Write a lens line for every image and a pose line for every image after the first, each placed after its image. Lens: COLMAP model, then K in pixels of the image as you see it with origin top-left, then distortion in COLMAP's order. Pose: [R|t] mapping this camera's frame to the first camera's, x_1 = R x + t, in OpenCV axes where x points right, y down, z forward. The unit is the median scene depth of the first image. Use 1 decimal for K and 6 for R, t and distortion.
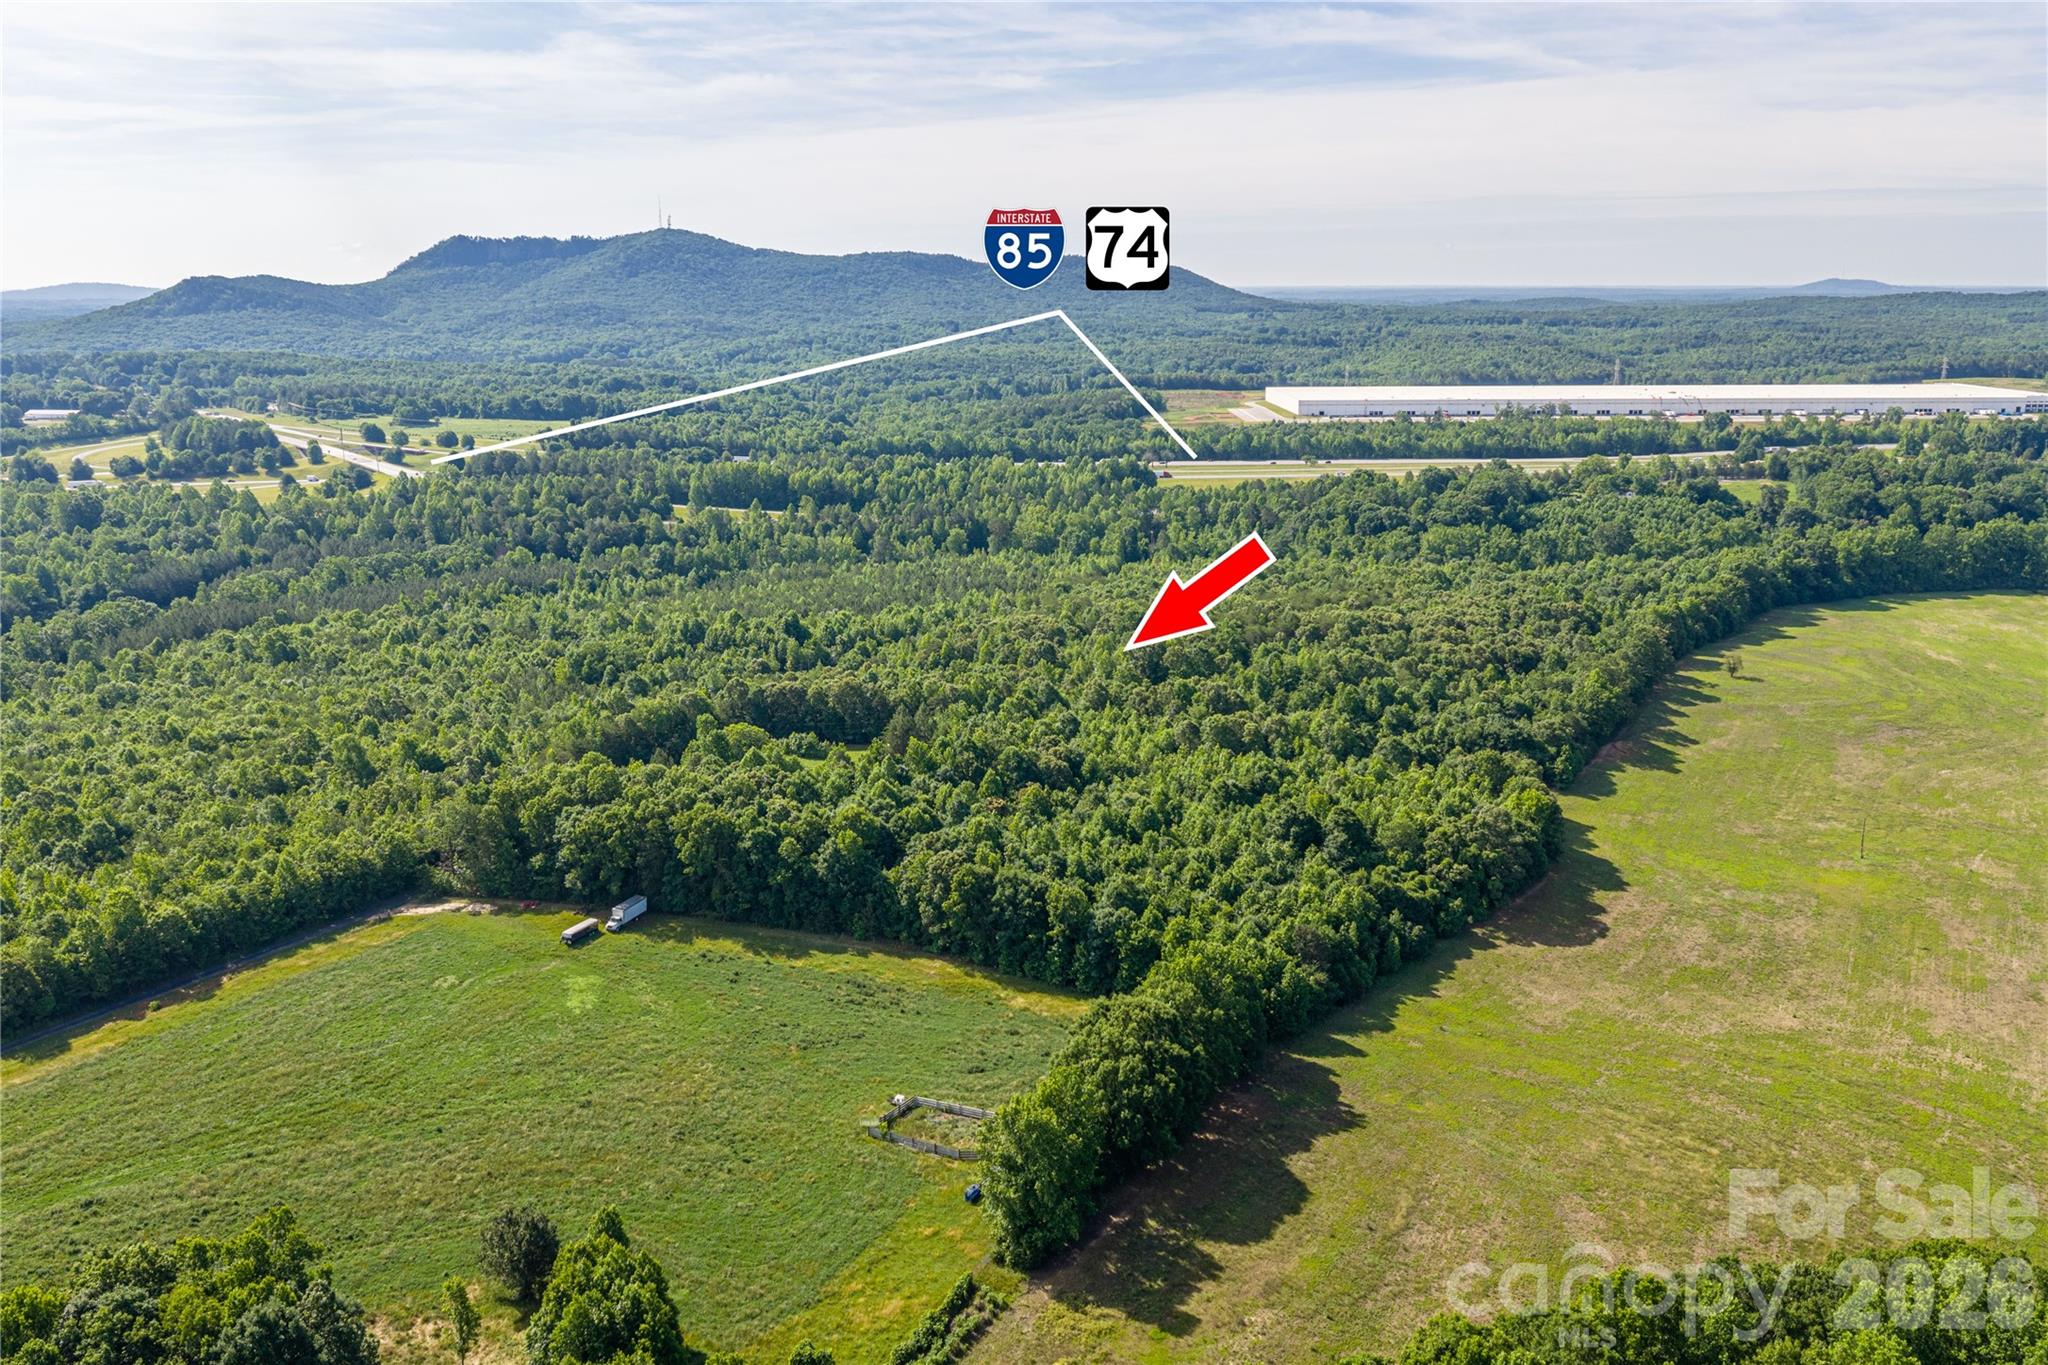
lens RADIAL K [[1685.2, 0, 1029.3], [0, 1685.2, 678.8], [0, 0, 1]] dist [0.024450, -0.032104]
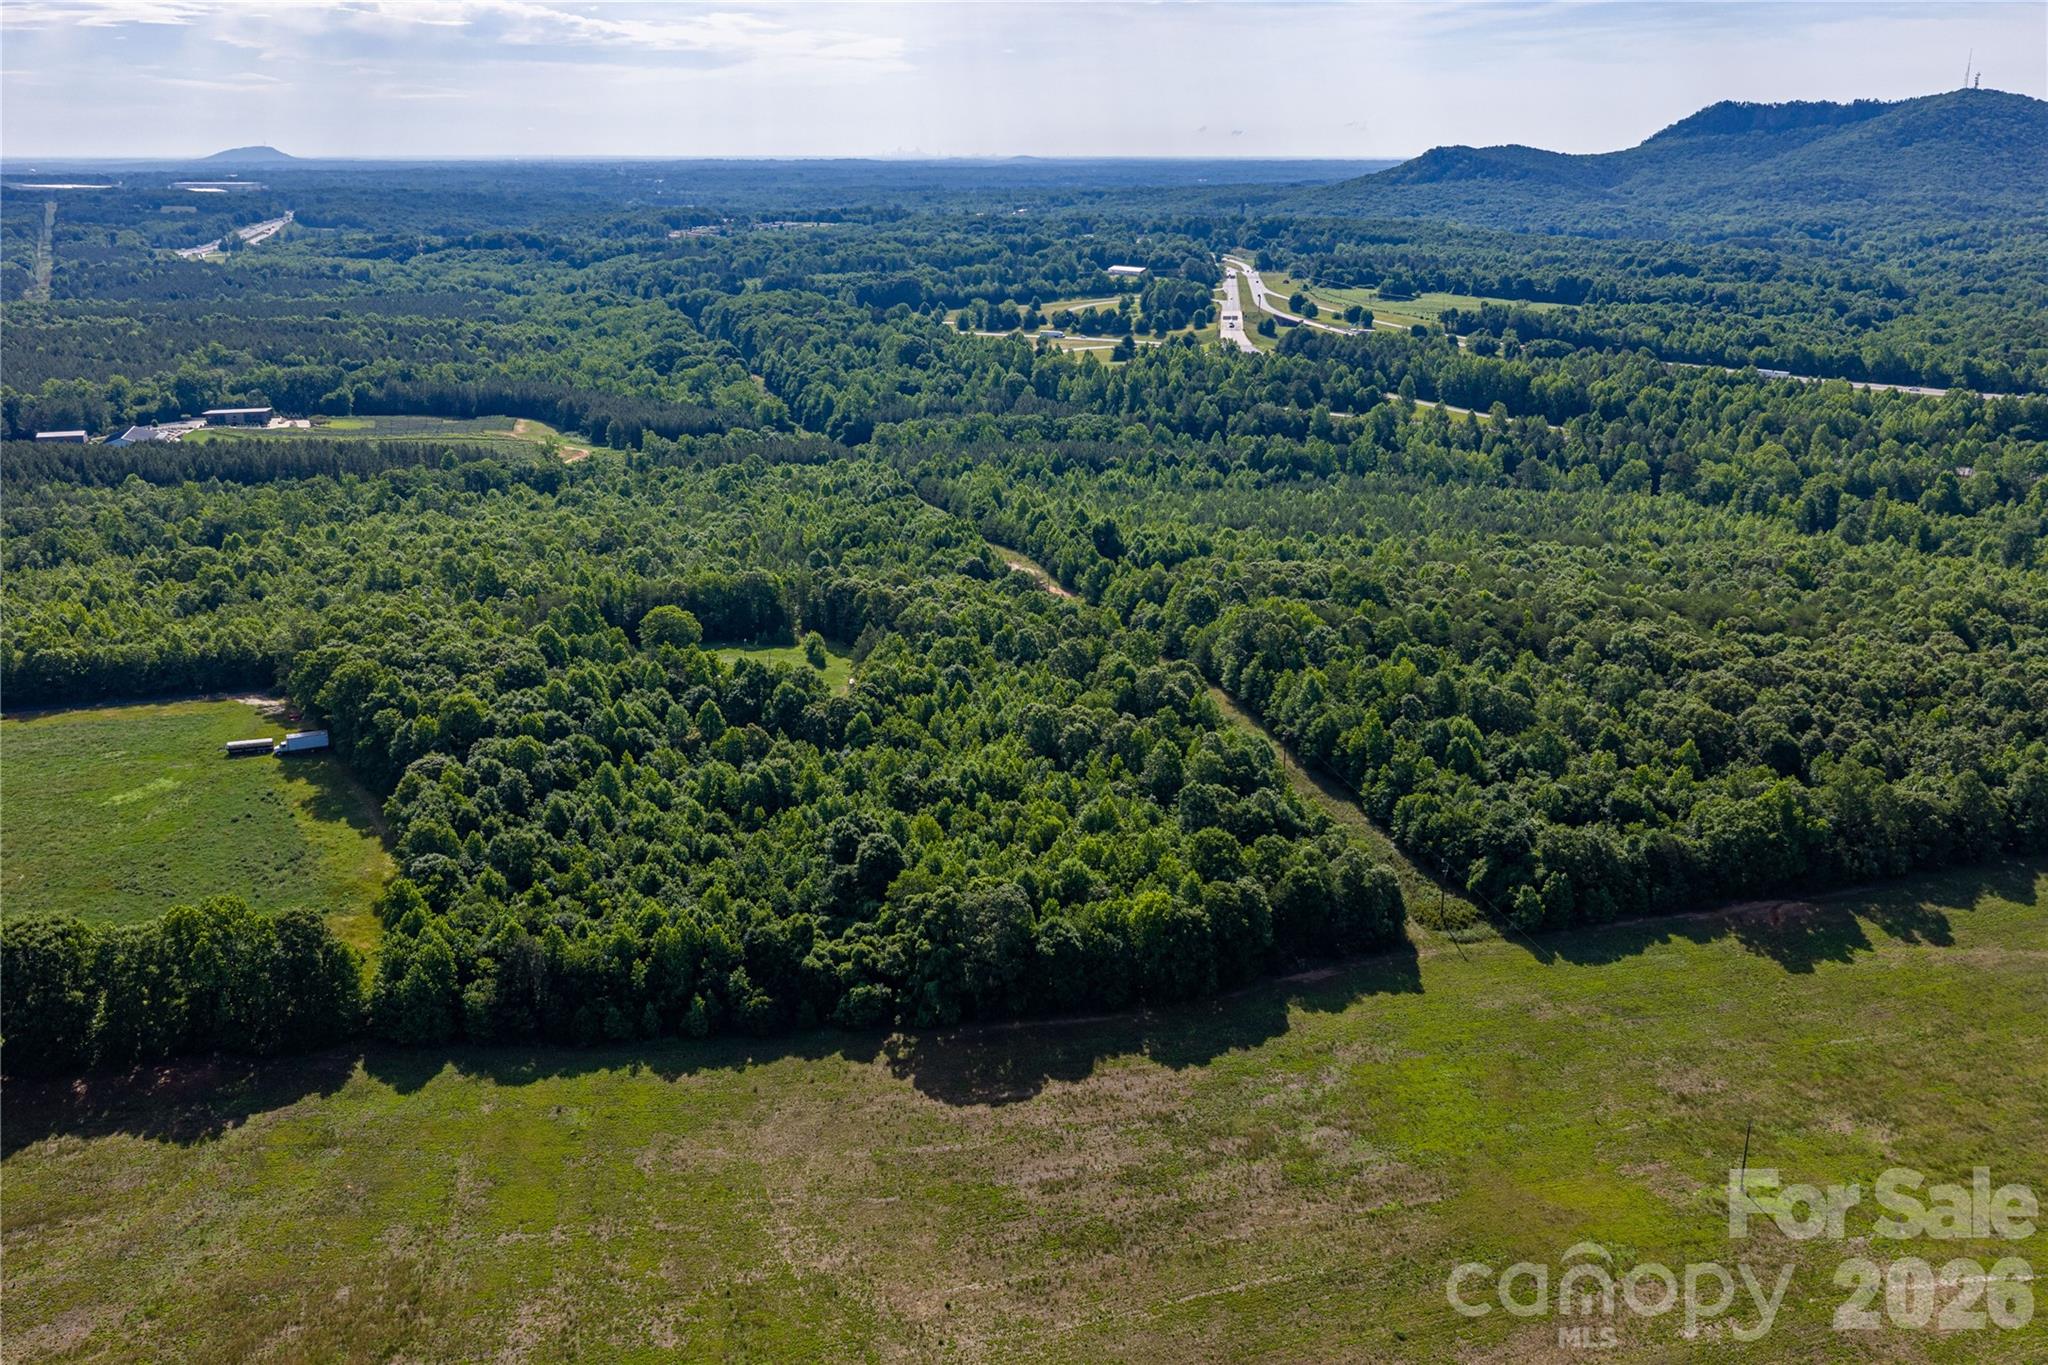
lens RADIAL K [[1685.2, 0, 1029.3], [0, 1685.2, 678.8], [0, 0, 1]] dist [0.024450, -0.032104]
pose [[0.720395, 0.210417, -0.660875, 0.079887], [-0.162395, 0.977554, 0.134224, -0.012275], [0.674284, 0.010629, 0.738395, 0.049596]]
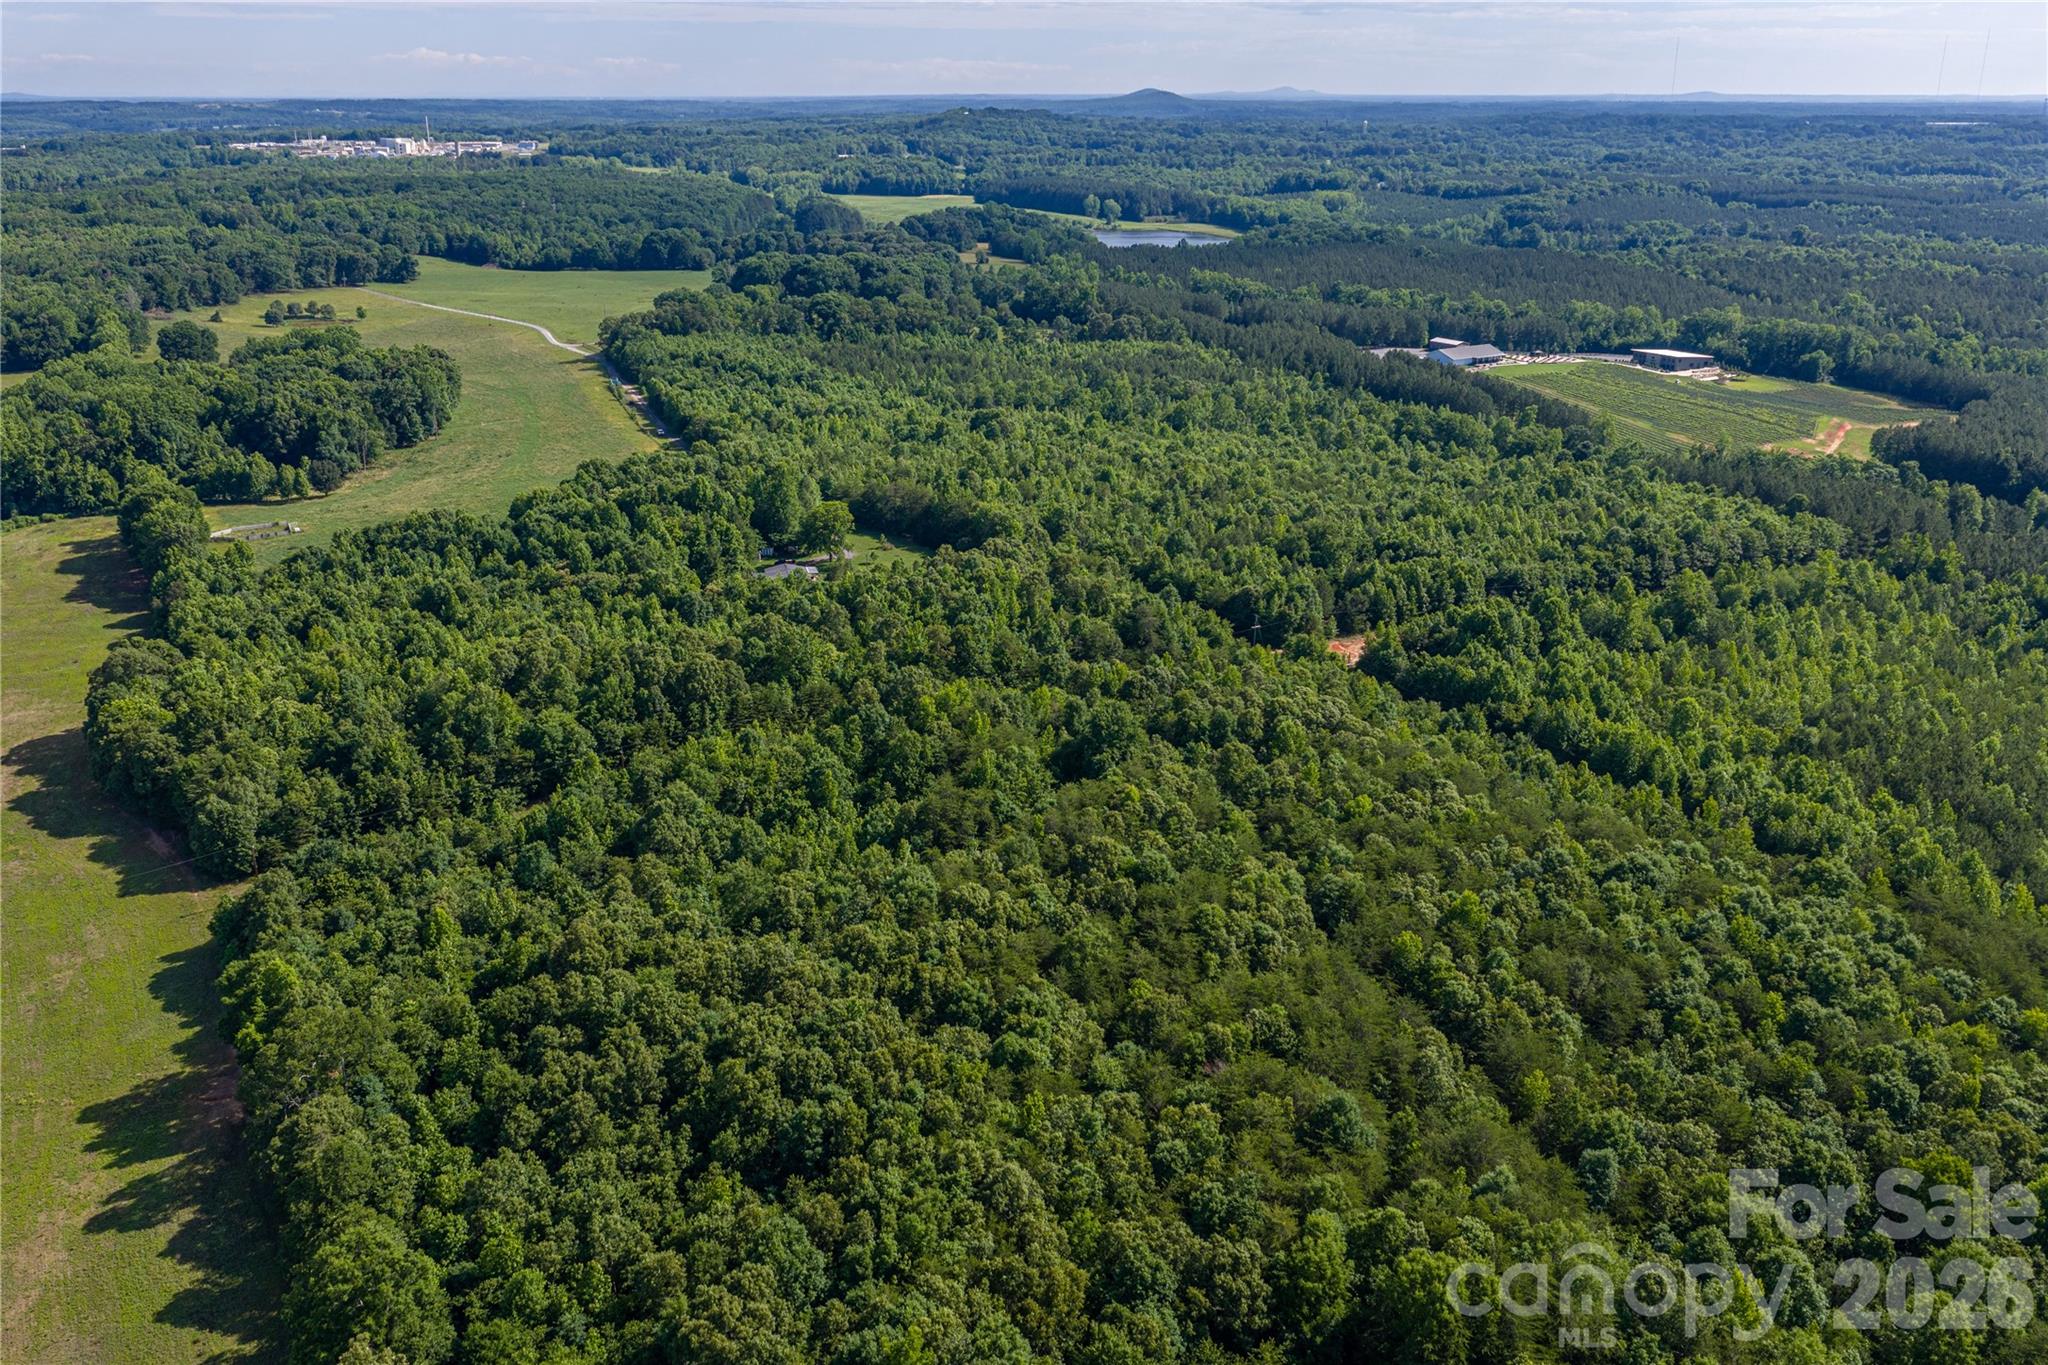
lens RADIAL K [[1701.9, 0, 1029.0], [0, 1701.9, 679.1], [0, 0, 1]] dist [0.011930, -0.008814]
pose [[-0.511300, 0.285135, -0.810722, 0.086556], [-0.197147, 0.879282, 0.433584, -0.047446], [0.836484, 0.381524, -0.393364, 0.197528]]
